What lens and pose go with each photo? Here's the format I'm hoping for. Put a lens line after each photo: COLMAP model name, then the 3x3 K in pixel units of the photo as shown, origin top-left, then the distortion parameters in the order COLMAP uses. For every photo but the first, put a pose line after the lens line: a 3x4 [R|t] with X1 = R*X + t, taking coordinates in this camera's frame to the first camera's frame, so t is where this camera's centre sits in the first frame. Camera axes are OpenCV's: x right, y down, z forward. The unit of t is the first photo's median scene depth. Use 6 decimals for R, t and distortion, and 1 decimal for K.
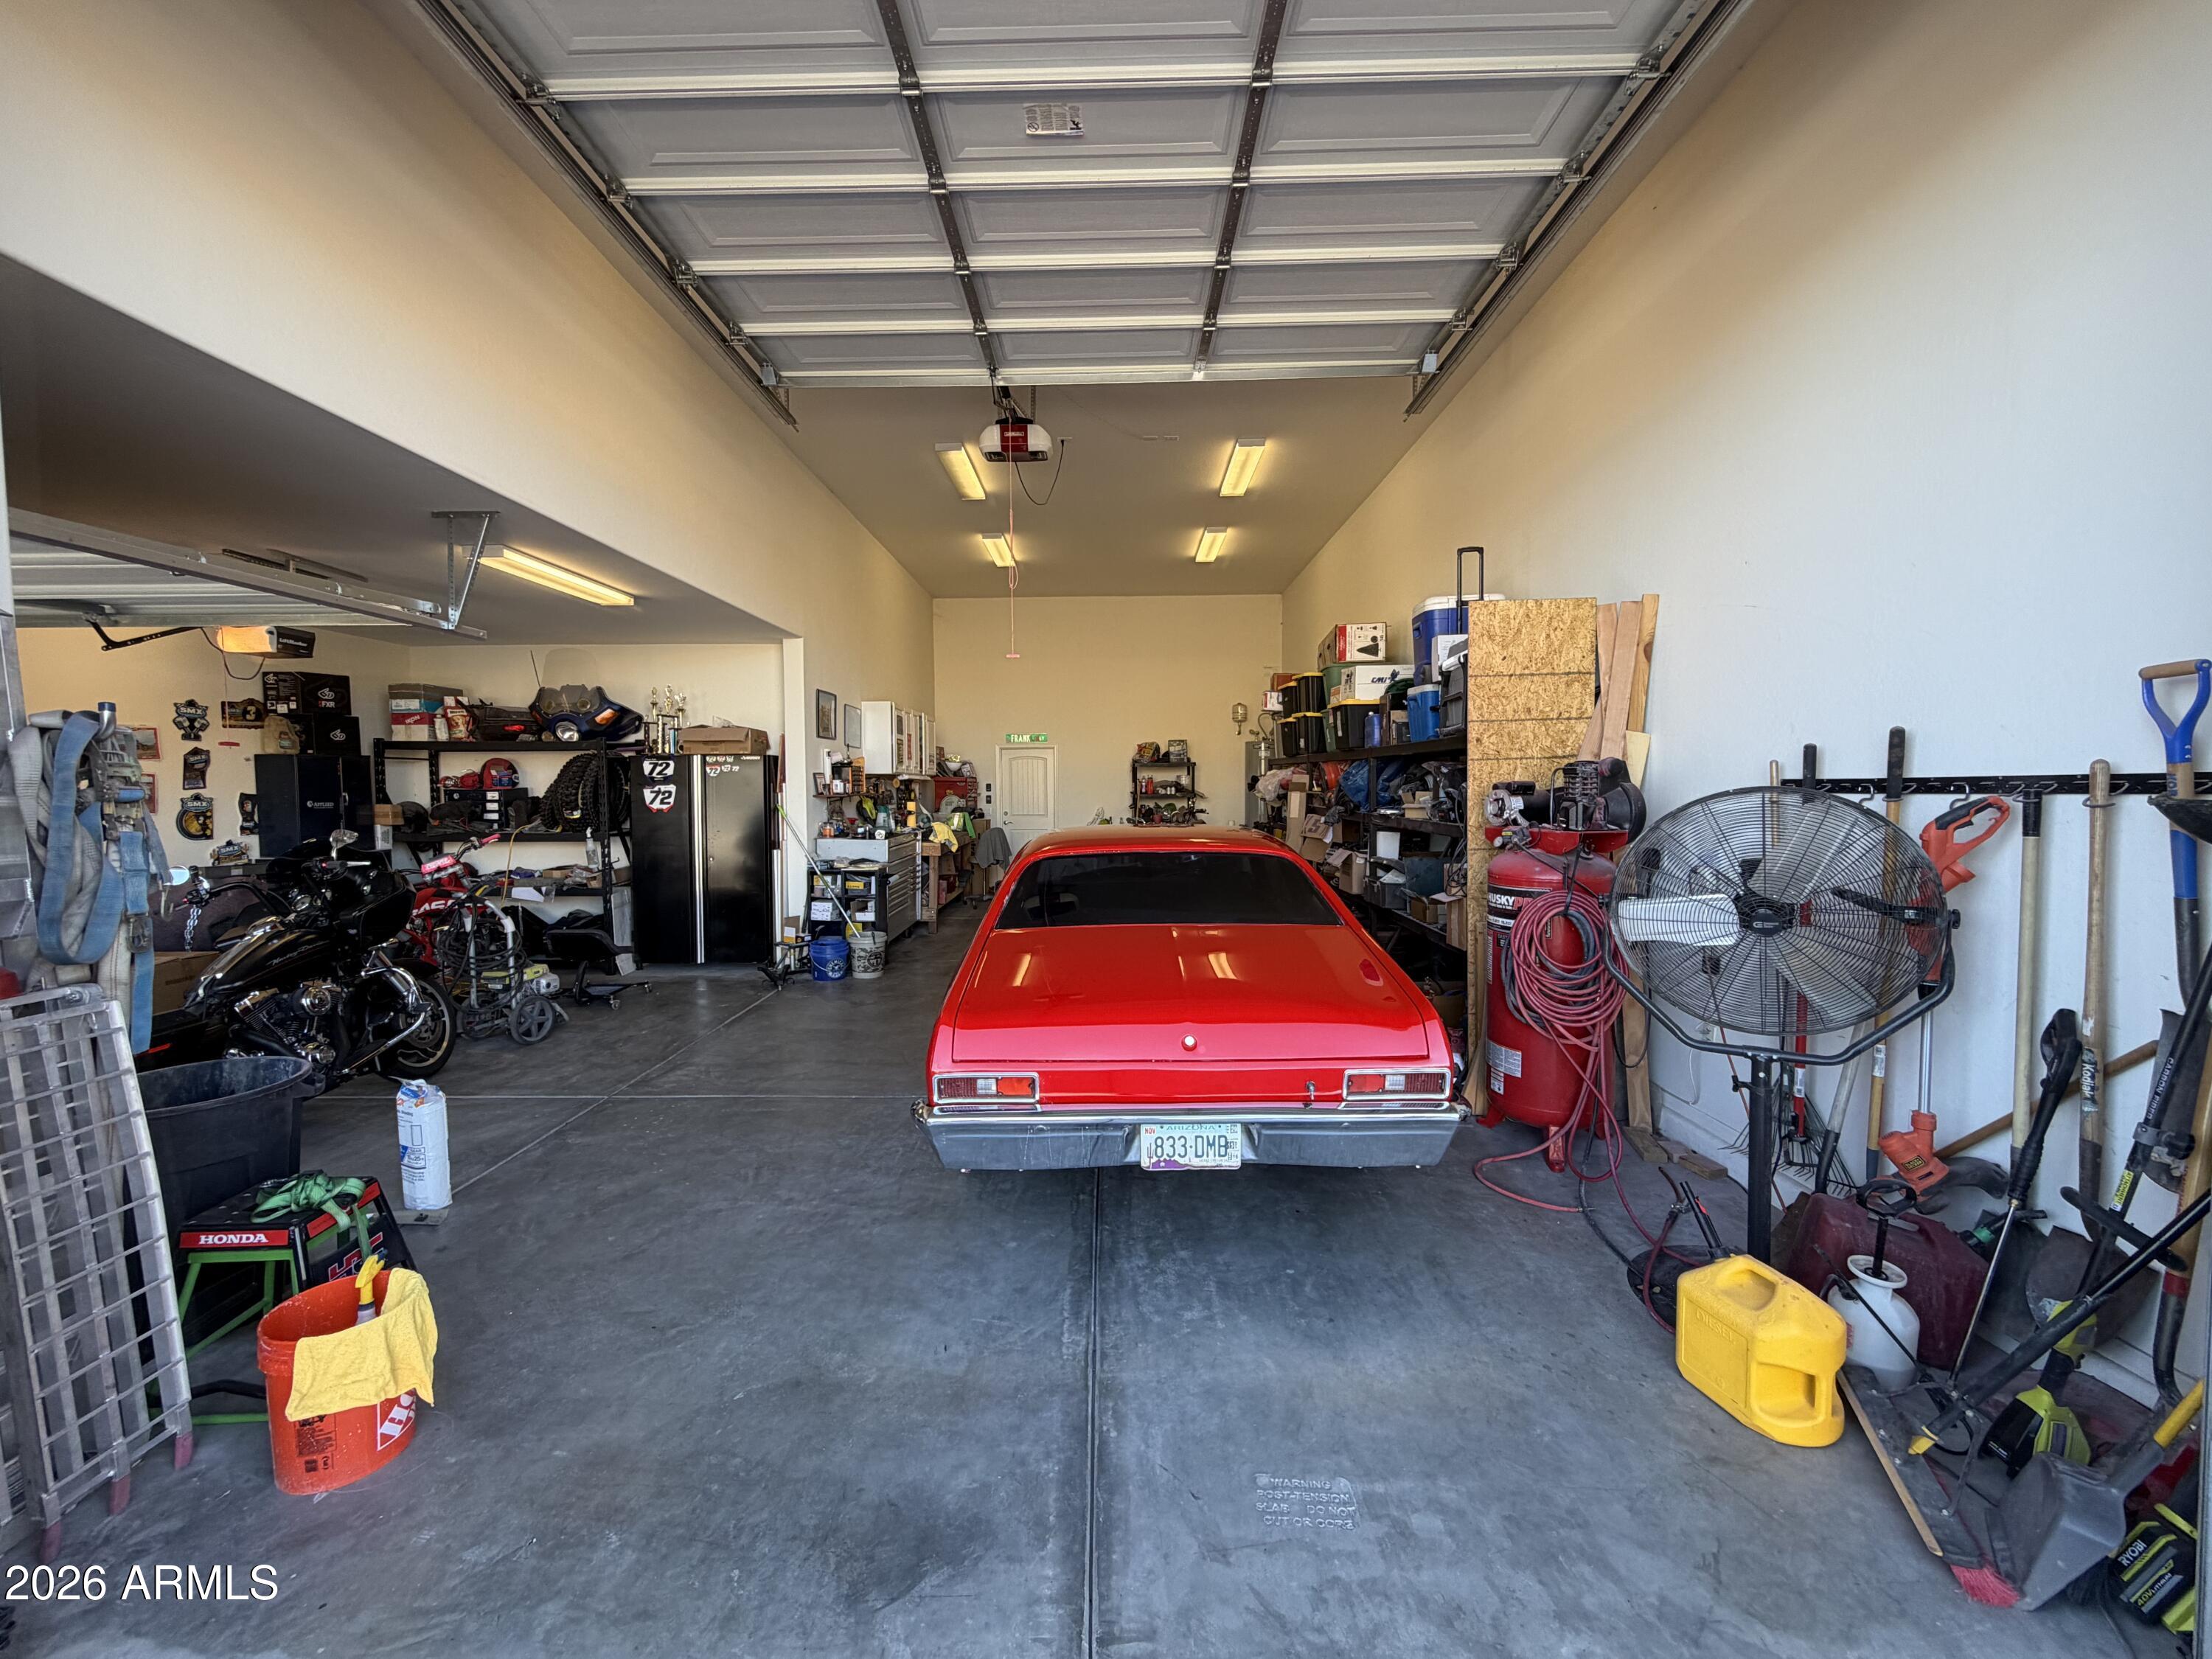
lens RADIAL K [[880.0, 0, 1098.6], [0, 880.0, 828.2], [0, 0, 1]] dist [0.000063, 0.000190]
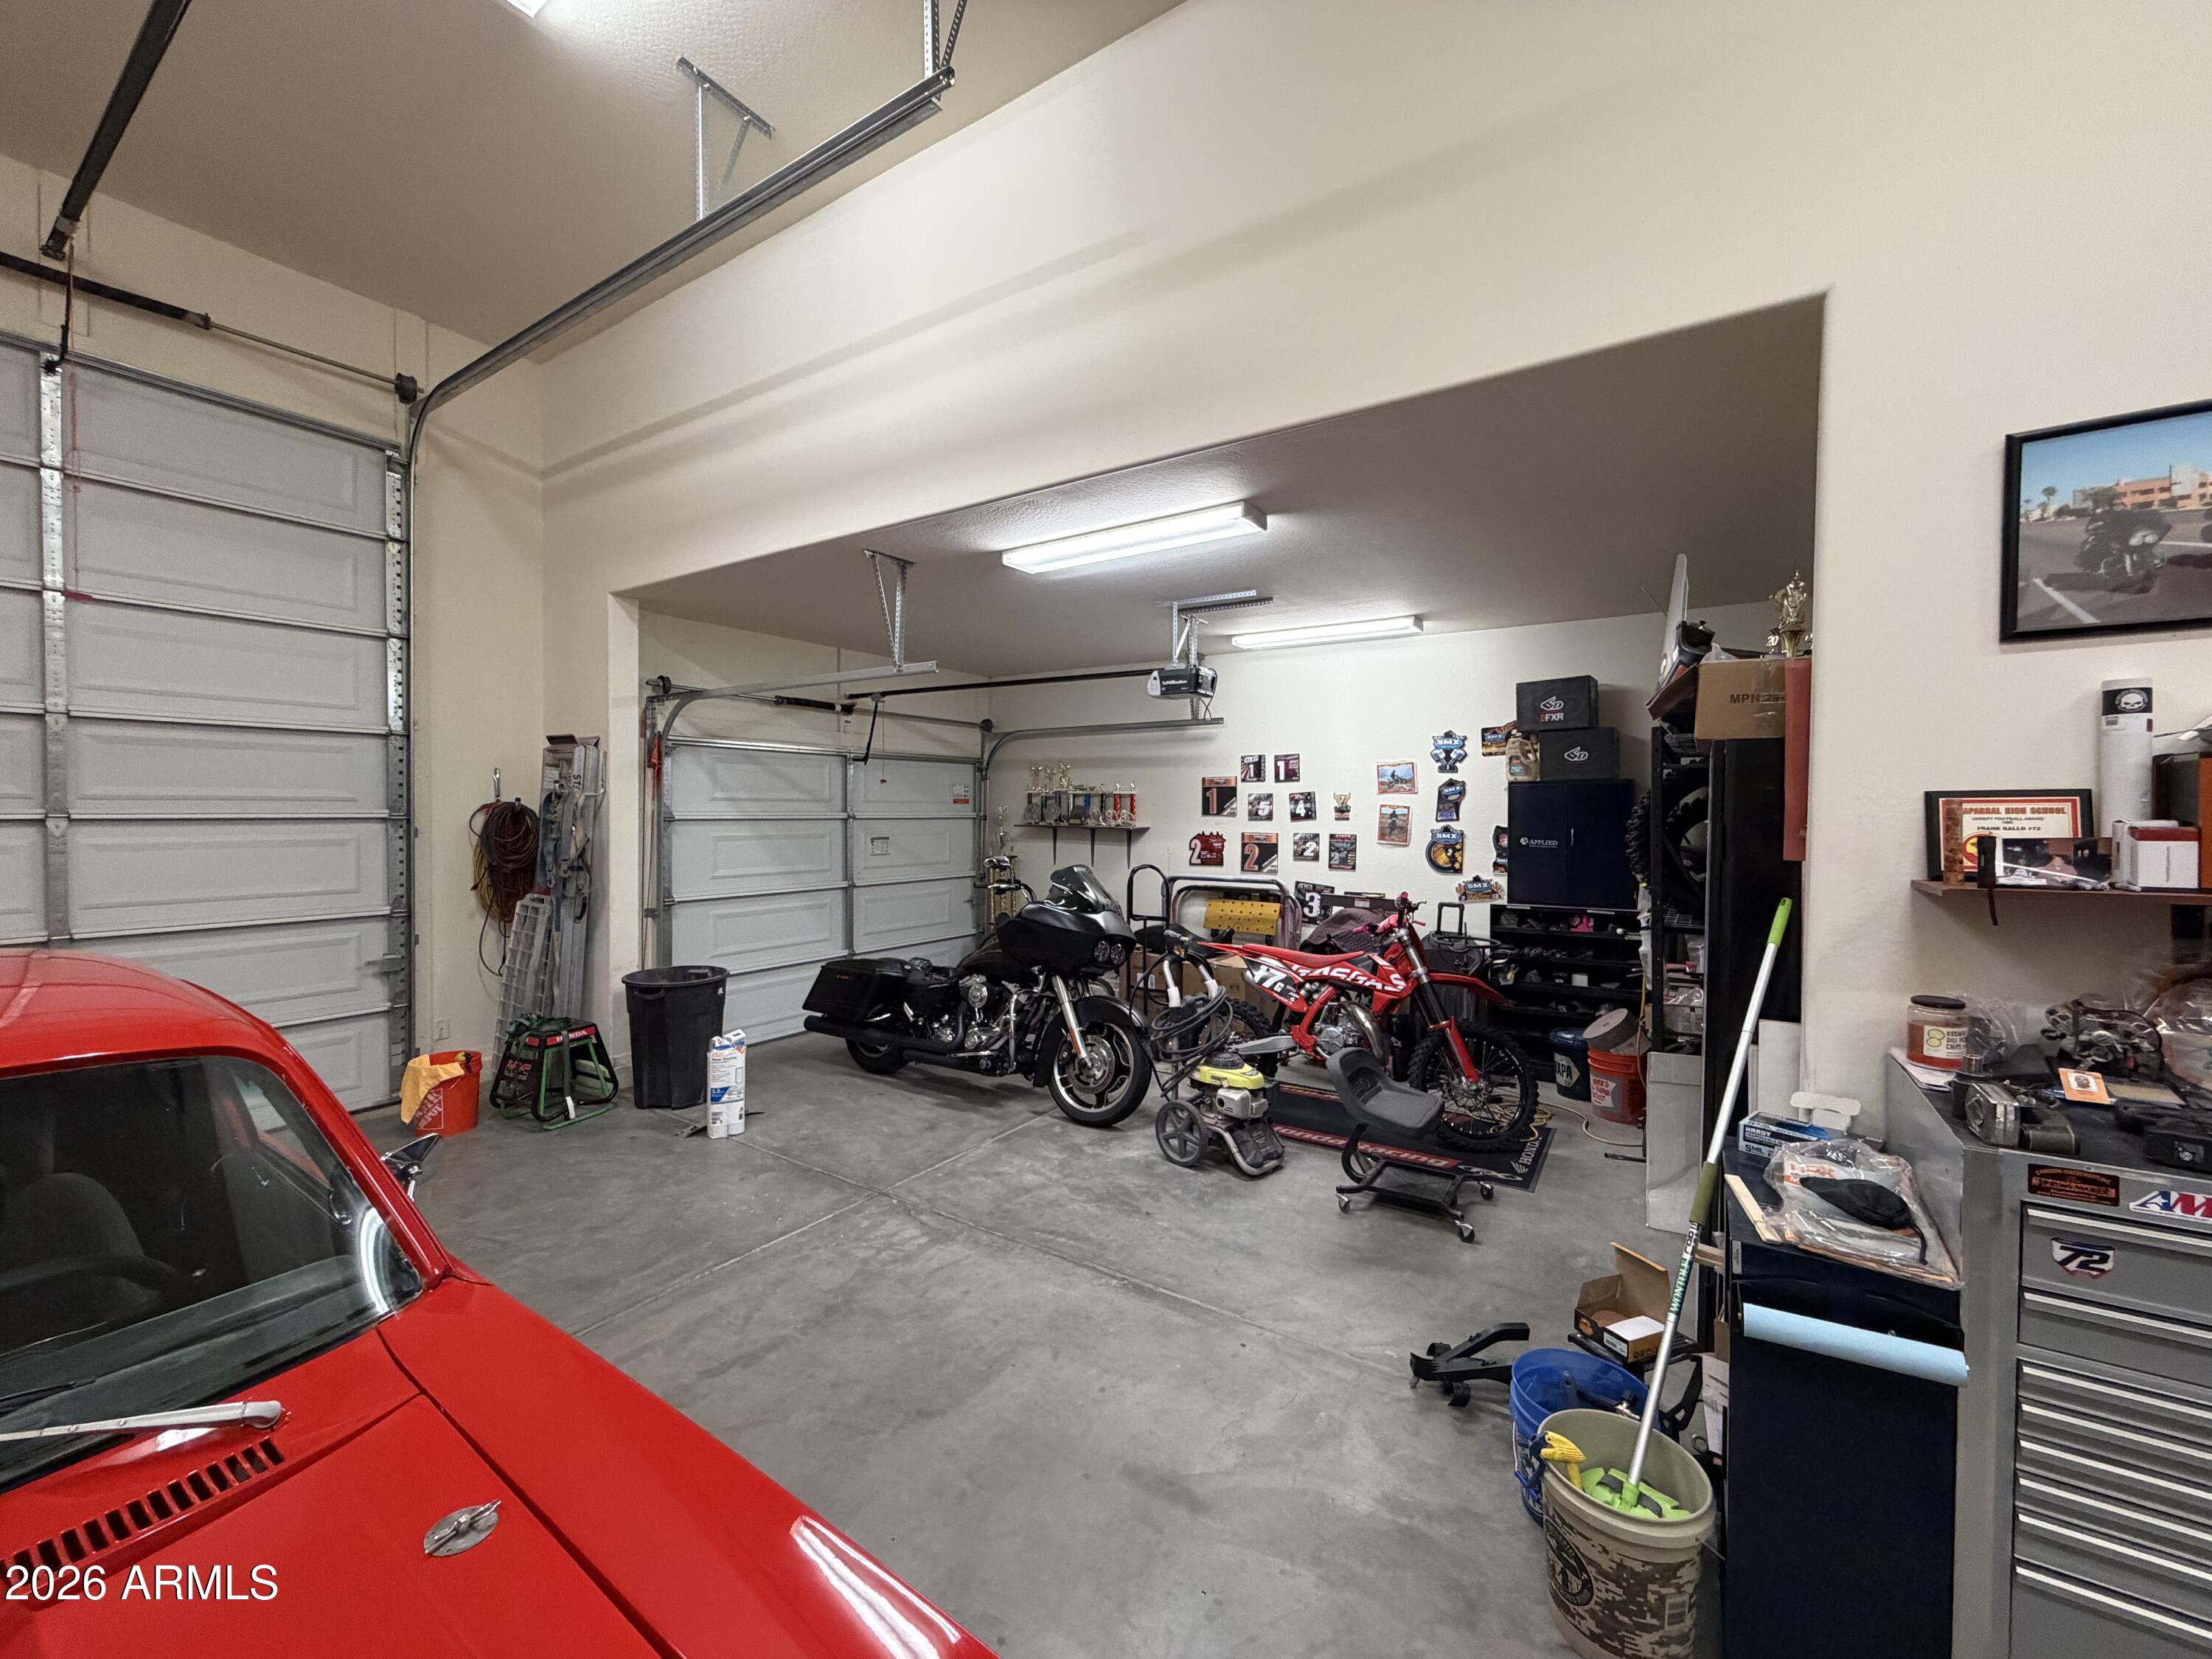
lens RADIAL K [[880.0, 0, 1097.1], [0, 880.0, 828.0], [0, 0, 1]] dist [0.000063, 0.000190]
pose [[-0.547574, 0.019190, -0.836537, 0.018665], [-0.045378, 0.997585, 0.052587, -0.071451], [0.835526, 0.066756, -0.545381, 1.222978]]
